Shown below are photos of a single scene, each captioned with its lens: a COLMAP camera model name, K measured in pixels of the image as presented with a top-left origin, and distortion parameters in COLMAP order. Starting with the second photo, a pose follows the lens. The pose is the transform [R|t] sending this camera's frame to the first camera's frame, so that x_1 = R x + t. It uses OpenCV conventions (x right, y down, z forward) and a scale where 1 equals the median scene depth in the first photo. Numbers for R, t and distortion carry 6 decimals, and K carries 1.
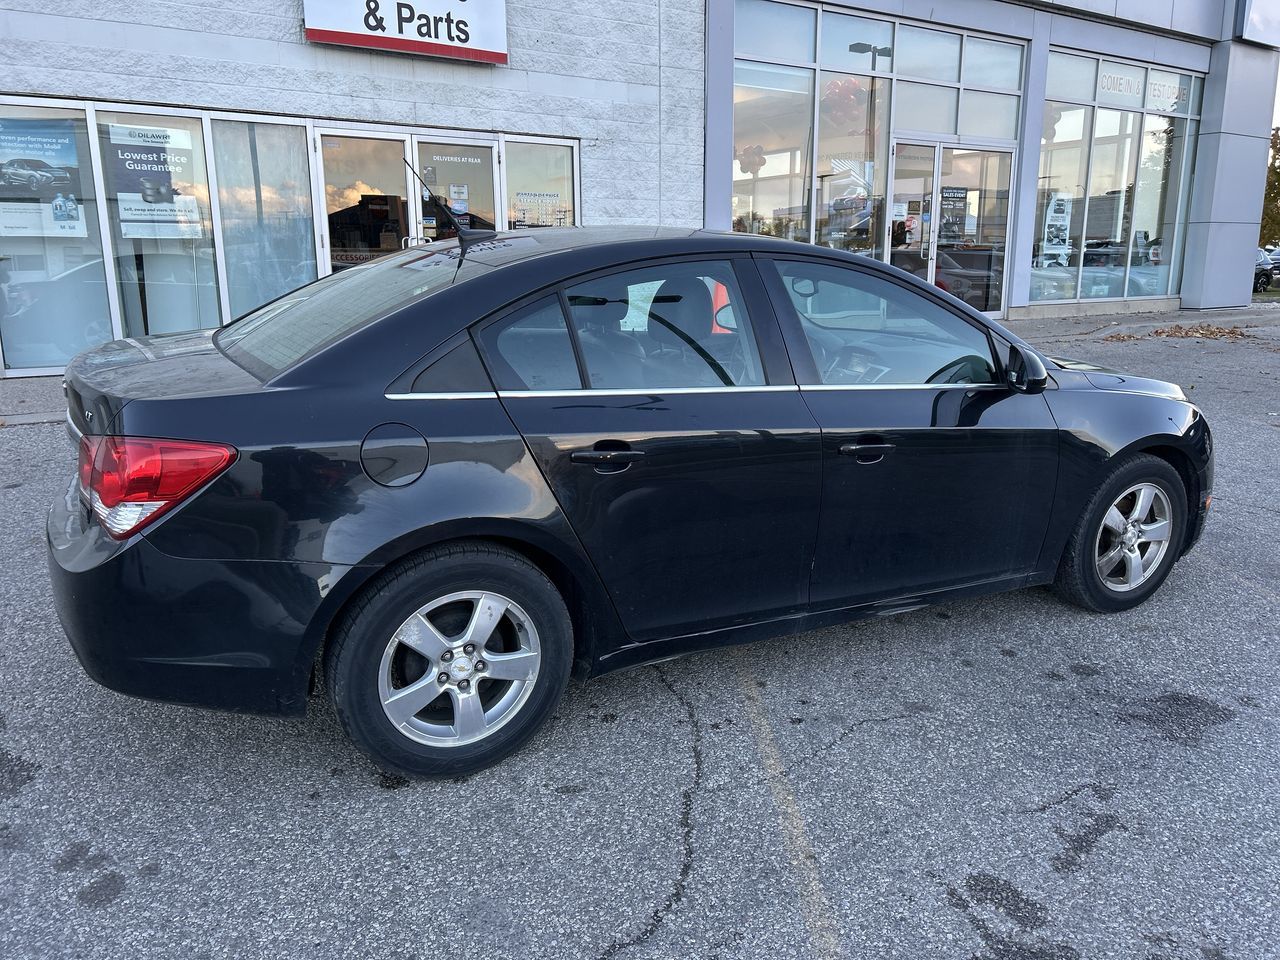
lens RADIAL K [[952.5, 0, 653.7], [0, 952.5, 466.4], [0, 0, 1]] dist [0.057560, -0.057718]
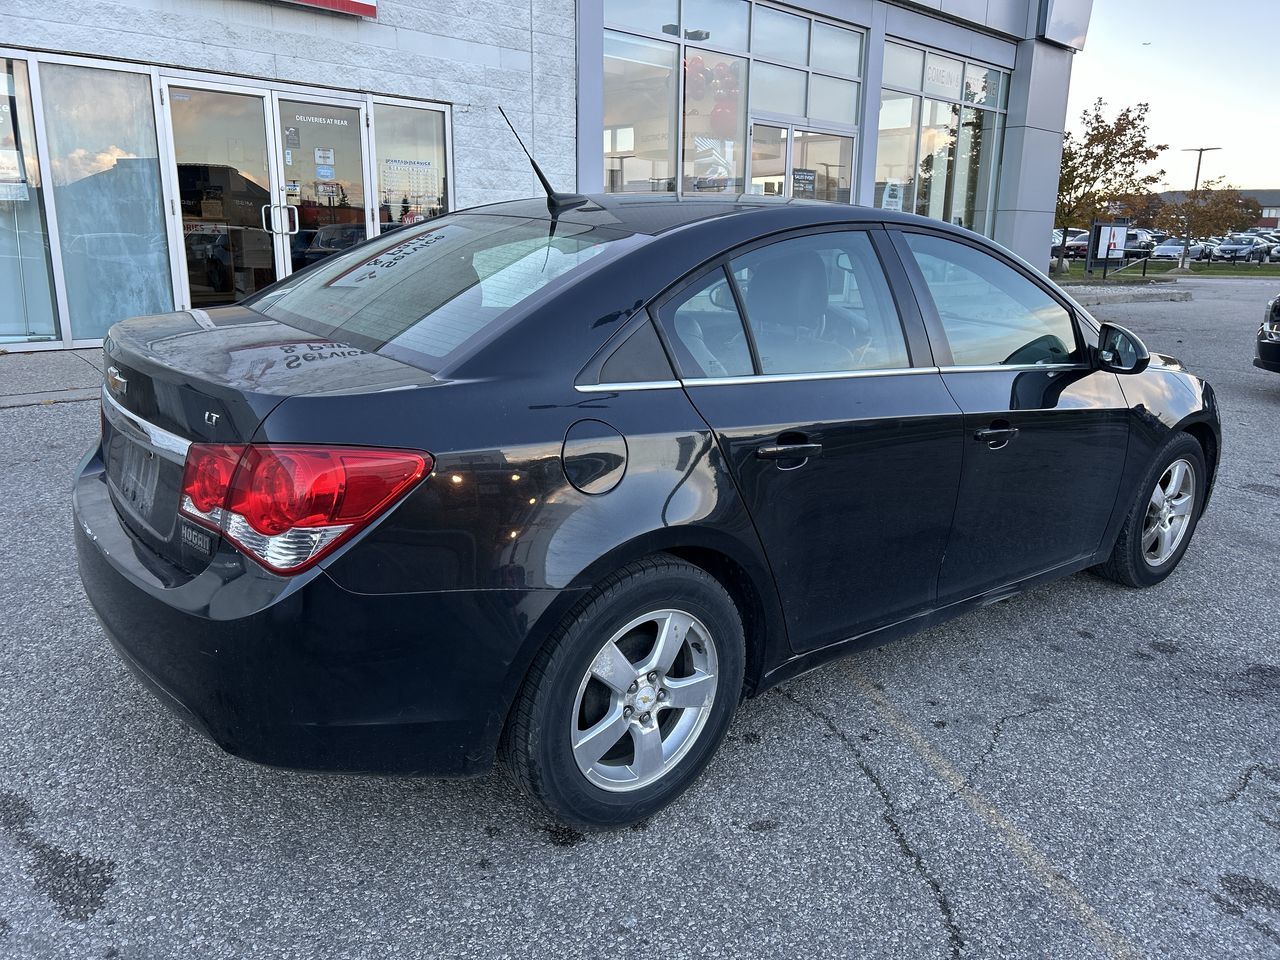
lens RADIAL K [[954.2, 0, 636.4], [0, 954.2, 463.7], [0, 0, 1]] dist [0.061237, -0.062495]
pose [[0.980677, -0.029695, 0.193367, -0.119430], [0.026229, 0.999447, 0.020456, -0.006688], [-0.193868, -0.014989, 0.980913, 0.049068]]
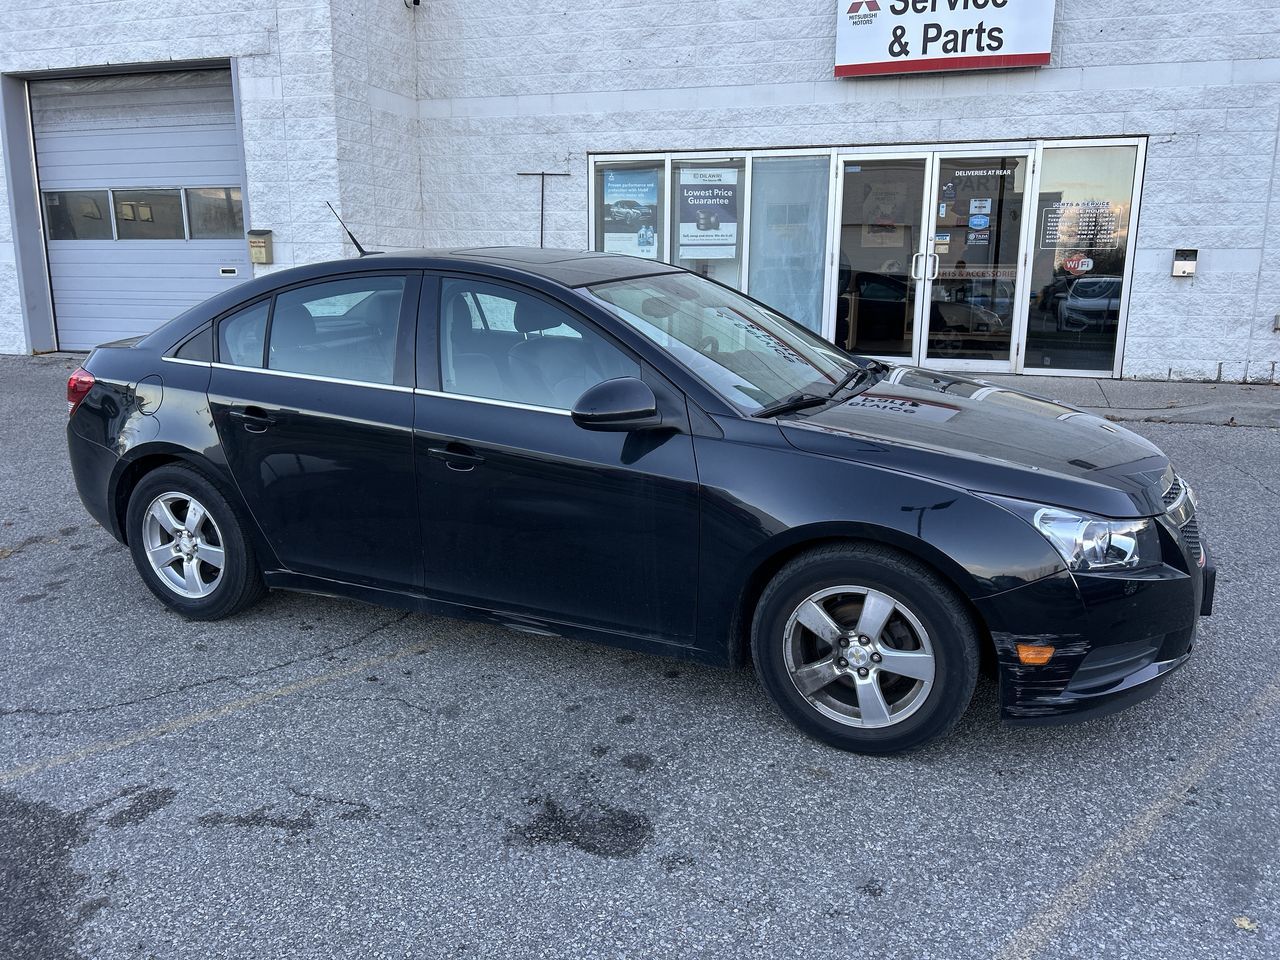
lens RADIAL K [[951.0, 0, 654.9], [0, 951.0, 472.5], [0, 0, 1]] dist [0.062267, -0.063628]
pose [[0.631377, 0.167807, -0.757102, 0.444179], [-0.174999, 0.981954, 0.071706, -0.043839], [0.755472, 0.087219, 0.649349, 0.183392]]
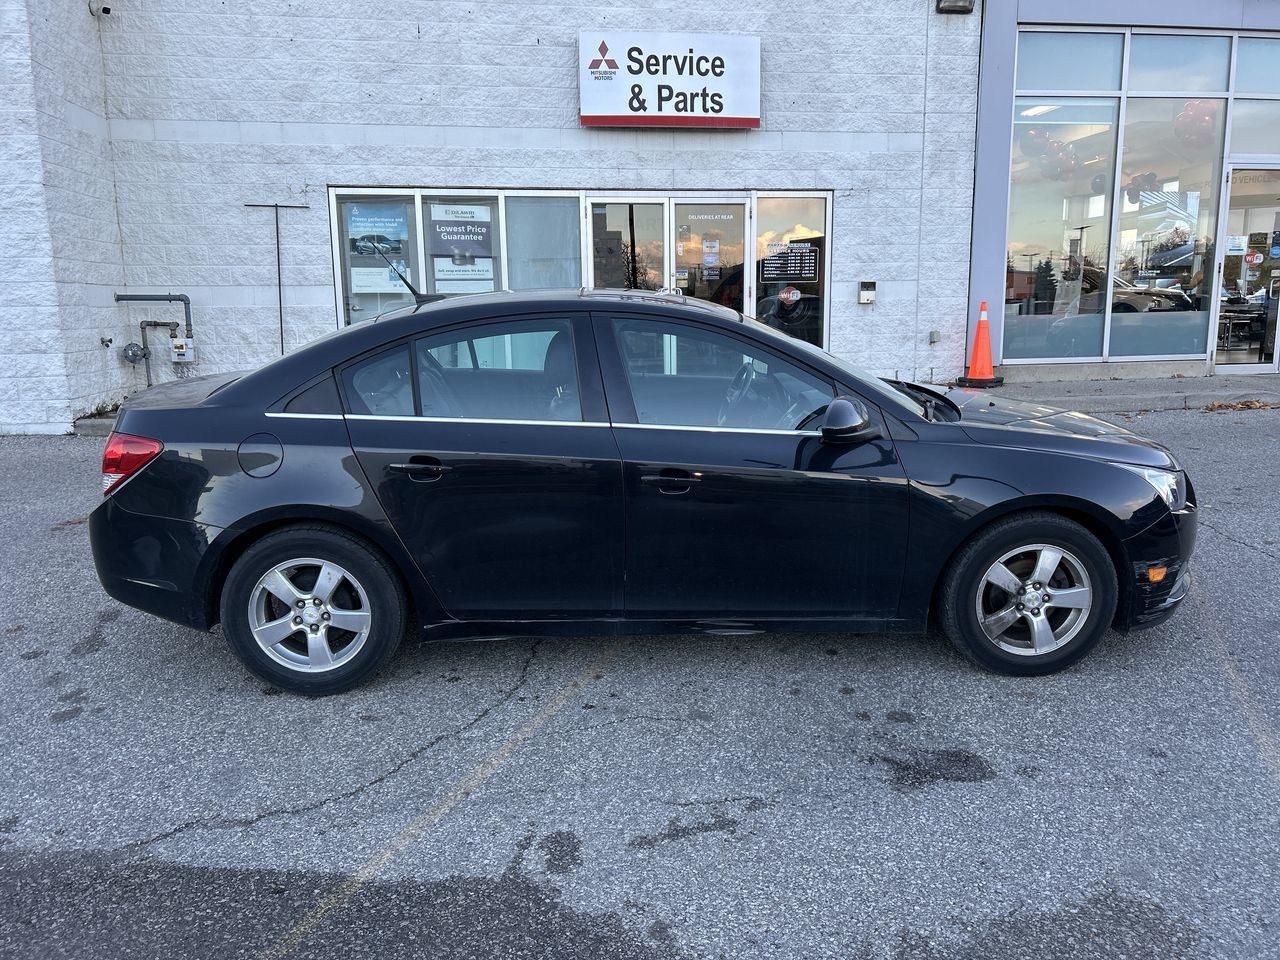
lens RADIAL K [[948.1, 0, 651.5], [0, 948.1, 474.8], [0, 0, 1]] dist [0.057508, -0.056182]
pose [[0.905666, 0.067911, -0.418517, 0.257698], [-0.080982, 0.996624, -0.013525, -0.003313], [0.416185, 0.046142, 0.908108, -0.015579]]
